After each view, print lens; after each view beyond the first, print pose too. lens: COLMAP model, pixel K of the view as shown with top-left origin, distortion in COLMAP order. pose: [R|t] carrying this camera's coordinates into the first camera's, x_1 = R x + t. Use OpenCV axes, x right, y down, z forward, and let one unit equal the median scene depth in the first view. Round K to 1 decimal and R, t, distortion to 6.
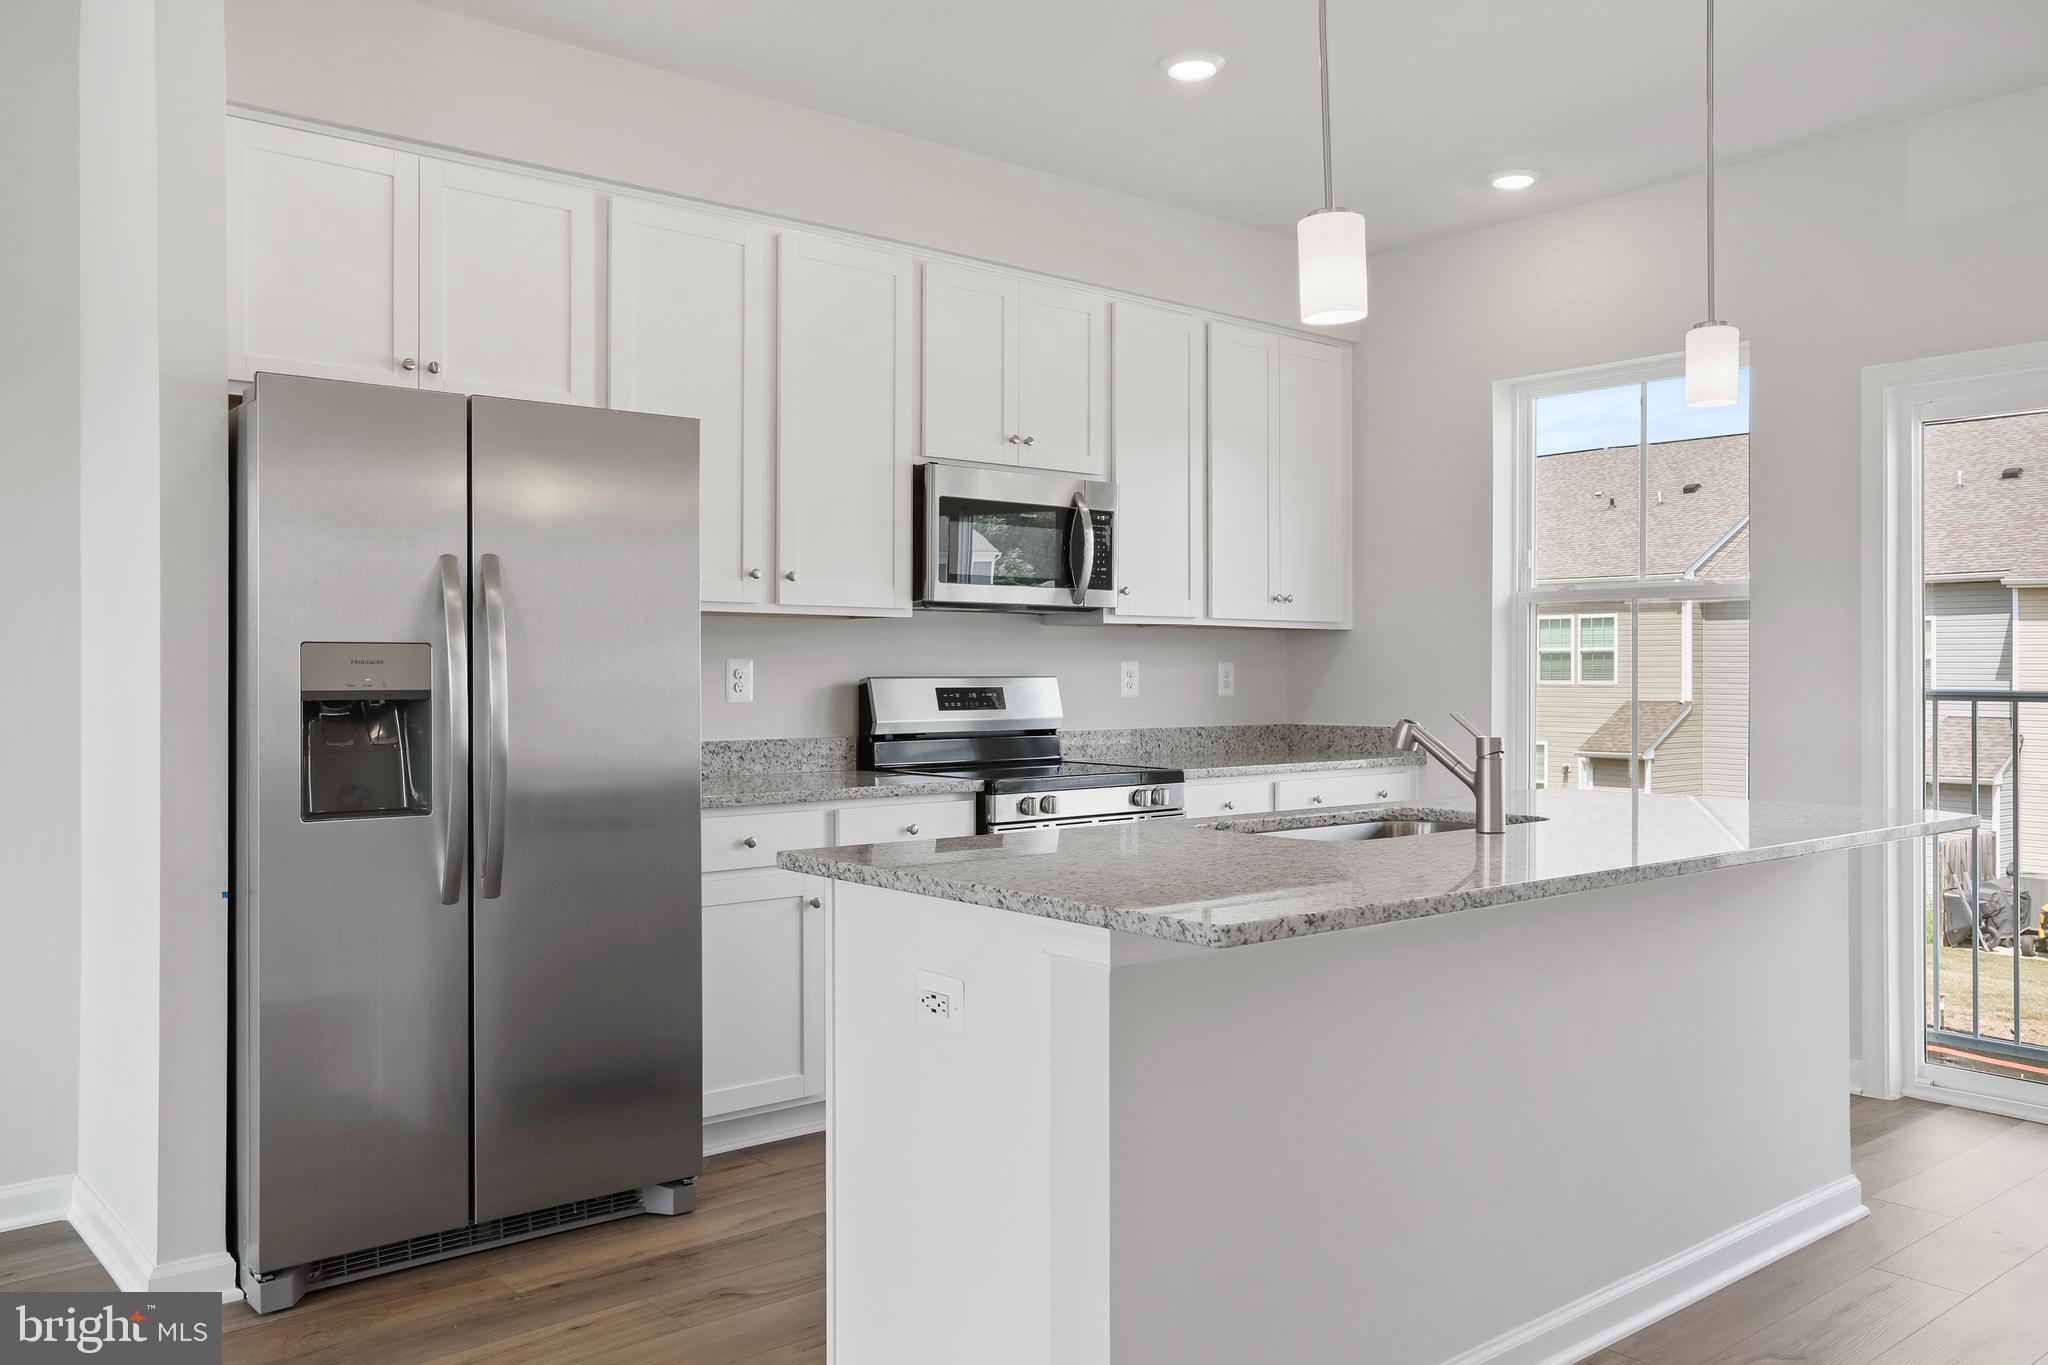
lens RADIAL K [[1638.2, 0, 1015.1], [0, 1638.2, 677.1], [0, 0, 1]] dist [0.066255, 0.007337]
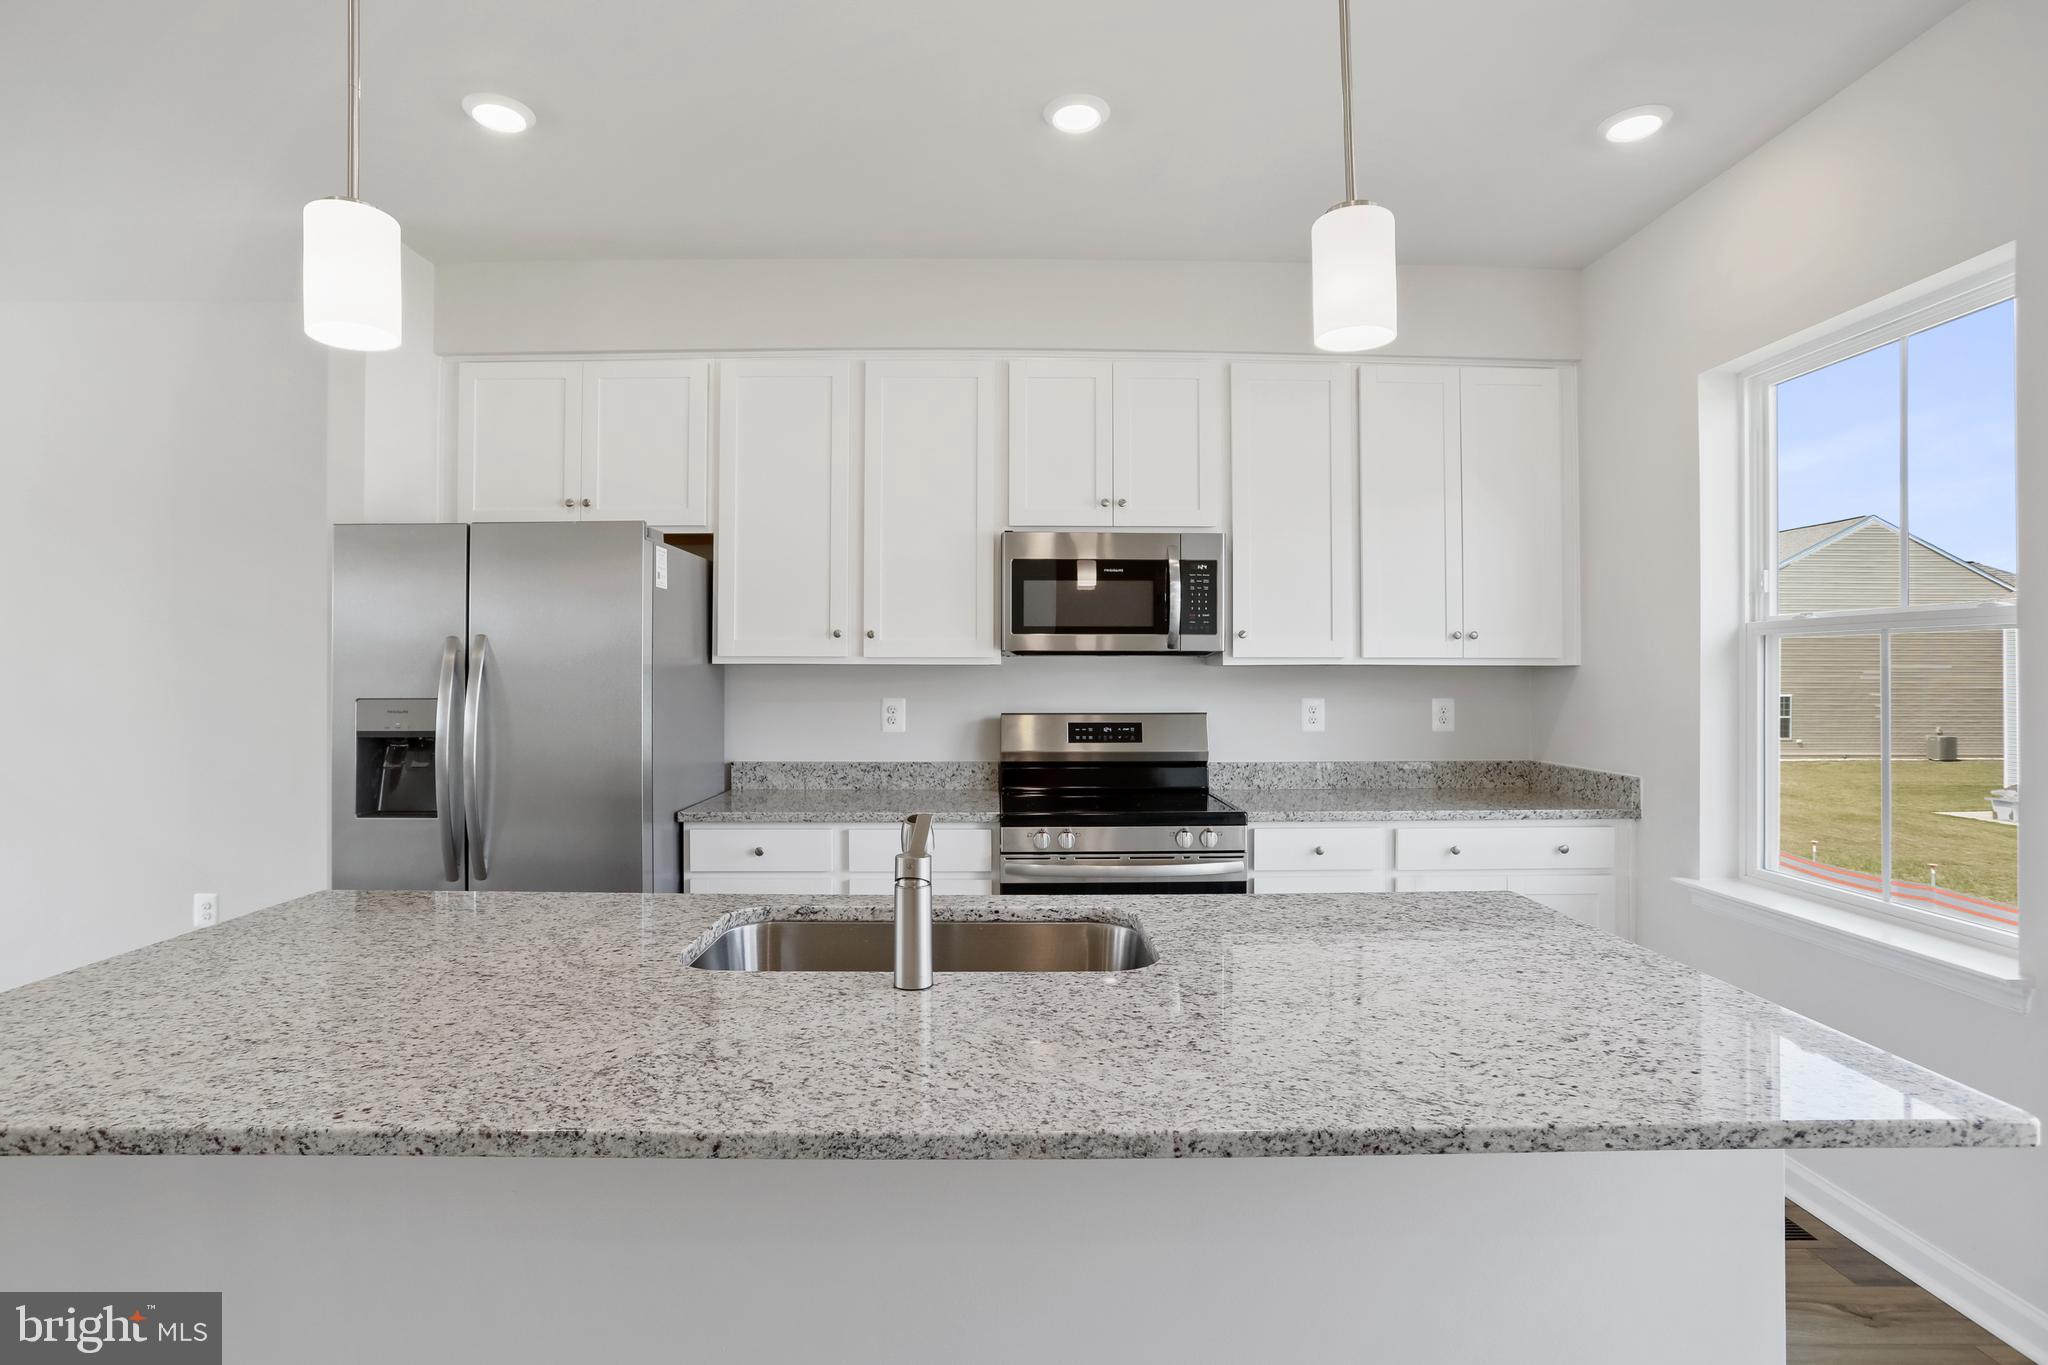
lens RADIAL K [[994.3, 0, 1005.3], [0, 994.3, 678.1], [0, 0, 1]] dist [-0.042587, 0.017739]
pose [[0.768770, -0.000399, -0.639525, 0.371029], [-0.001616, 0.999995, -0.002566, -0.023499], [0.639523, 0.003006, 0.768766, 0.430155]]
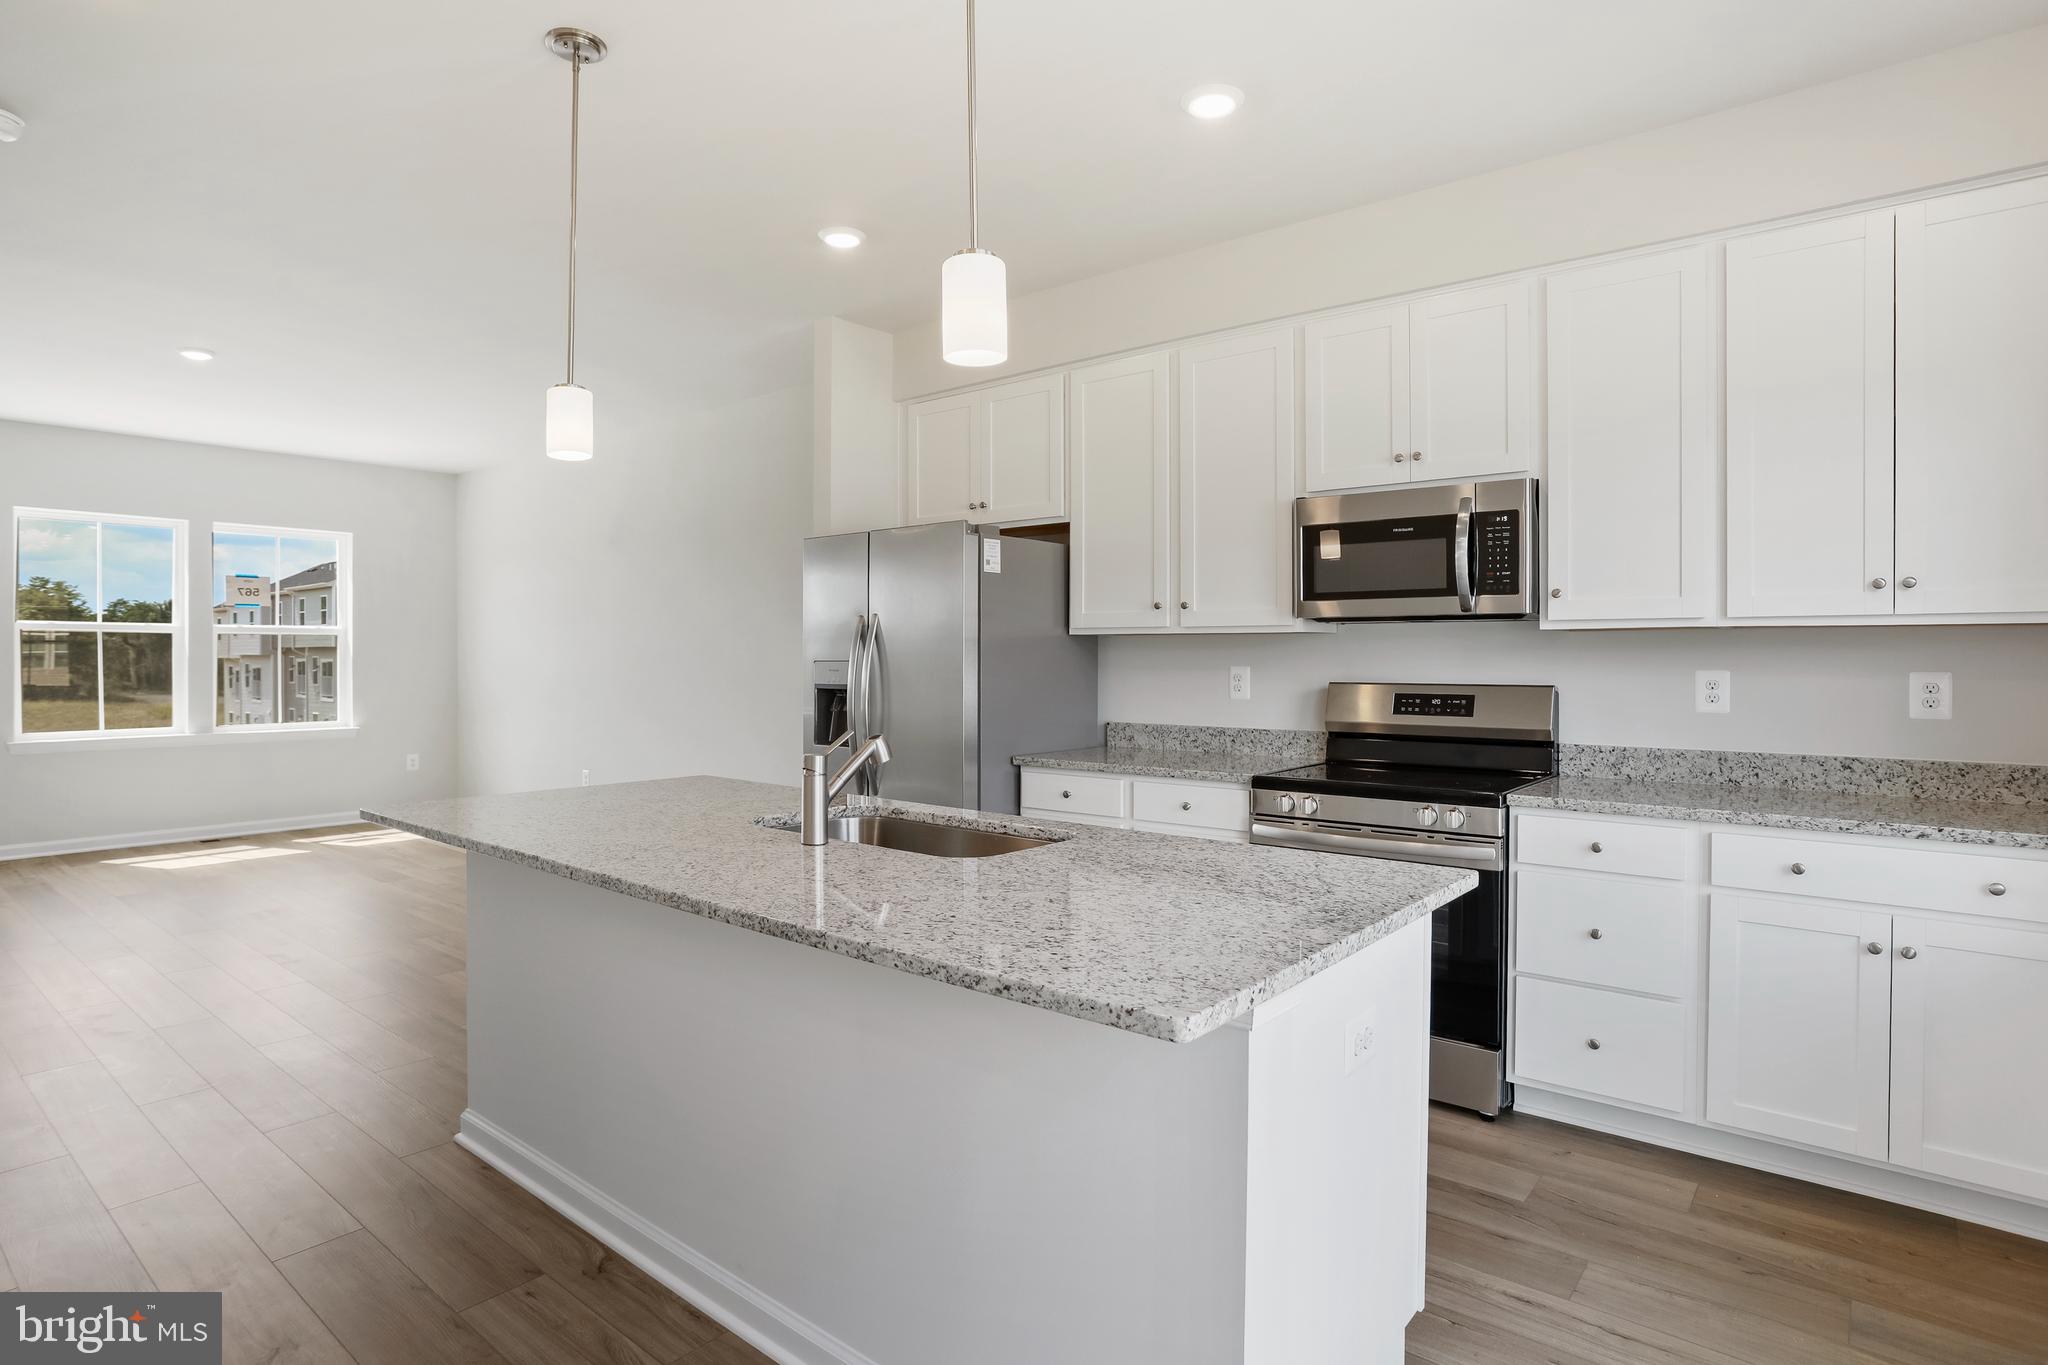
lens RADIAL K [[1094.9, 0, 1019.0], [0, 1094.9, 659.8], [0, 0, 1]] dist [-0.018611, 0.007727]
pose [[0.173989, 0.002422, -0.984745, 0.629710], [-0.004681, 0.999988, 0.001633, -0.016022], [0.984736, 0.004326, 0.173999, 0.628546]]
